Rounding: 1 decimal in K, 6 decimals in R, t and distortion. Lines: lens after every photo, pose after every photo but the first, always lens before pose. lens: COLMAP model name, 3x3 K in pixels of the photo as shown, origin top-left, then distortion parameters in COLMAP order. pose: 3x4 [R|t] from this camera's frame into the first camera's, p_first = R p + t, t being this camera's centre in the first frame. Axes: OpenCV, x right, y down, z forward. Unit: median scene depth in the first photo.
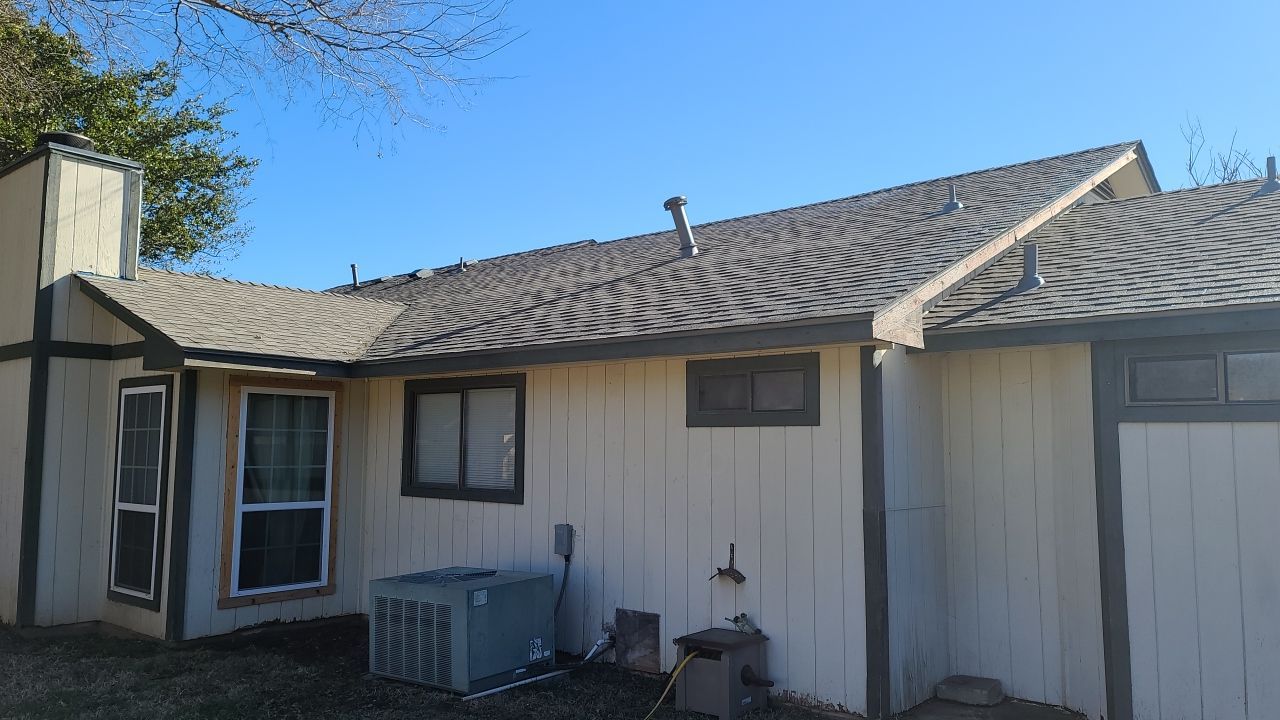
lens RADIAL K [[976.1, 0, 640.0], [0, 976.1, 360.0], [0, 0, 1]] dist [0.126339, -0.179484]
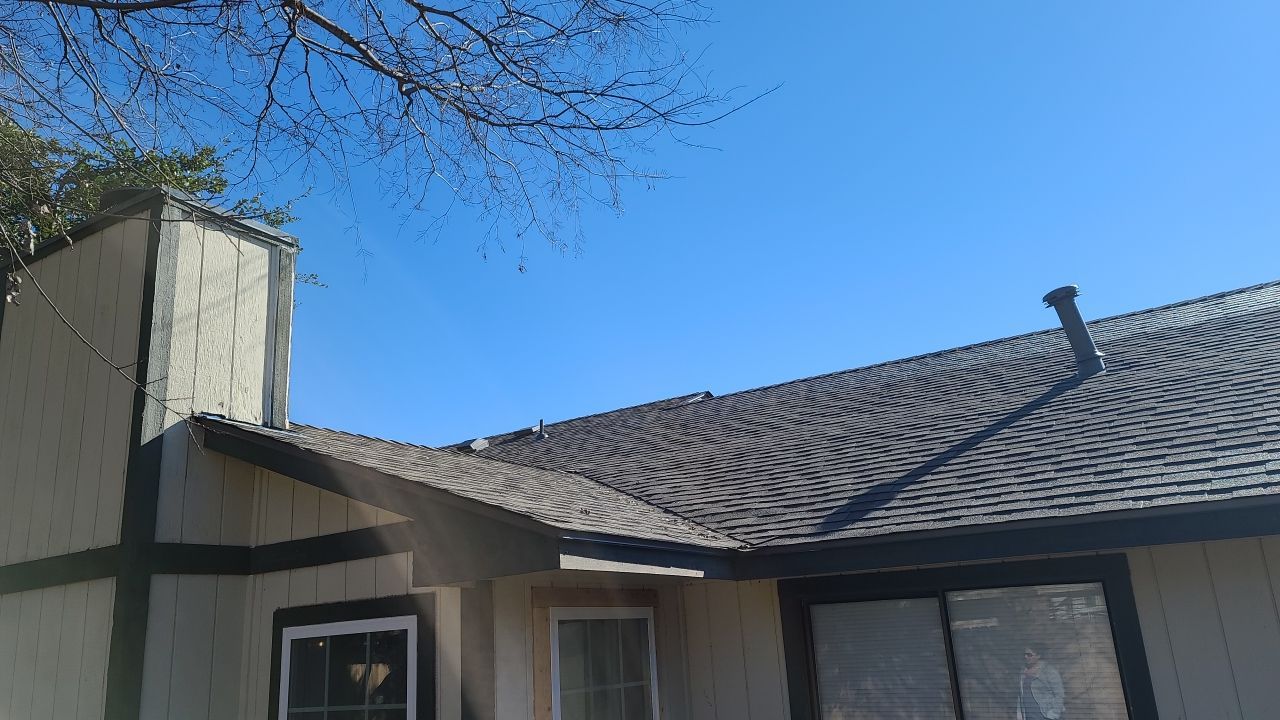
lens RADIAL K [[976.1, 0, 640.0], [0, 976.1, 360.0], [0, 0, 1]] dist [0.126339, -0.179484]
pose [[0.989227, -0.024082, 0.144393, -0.400563], [0.051311, 0.980840, -0.187938, -0.002071], [-0.137100, 0.193322, 0.971509, 0.426532]]
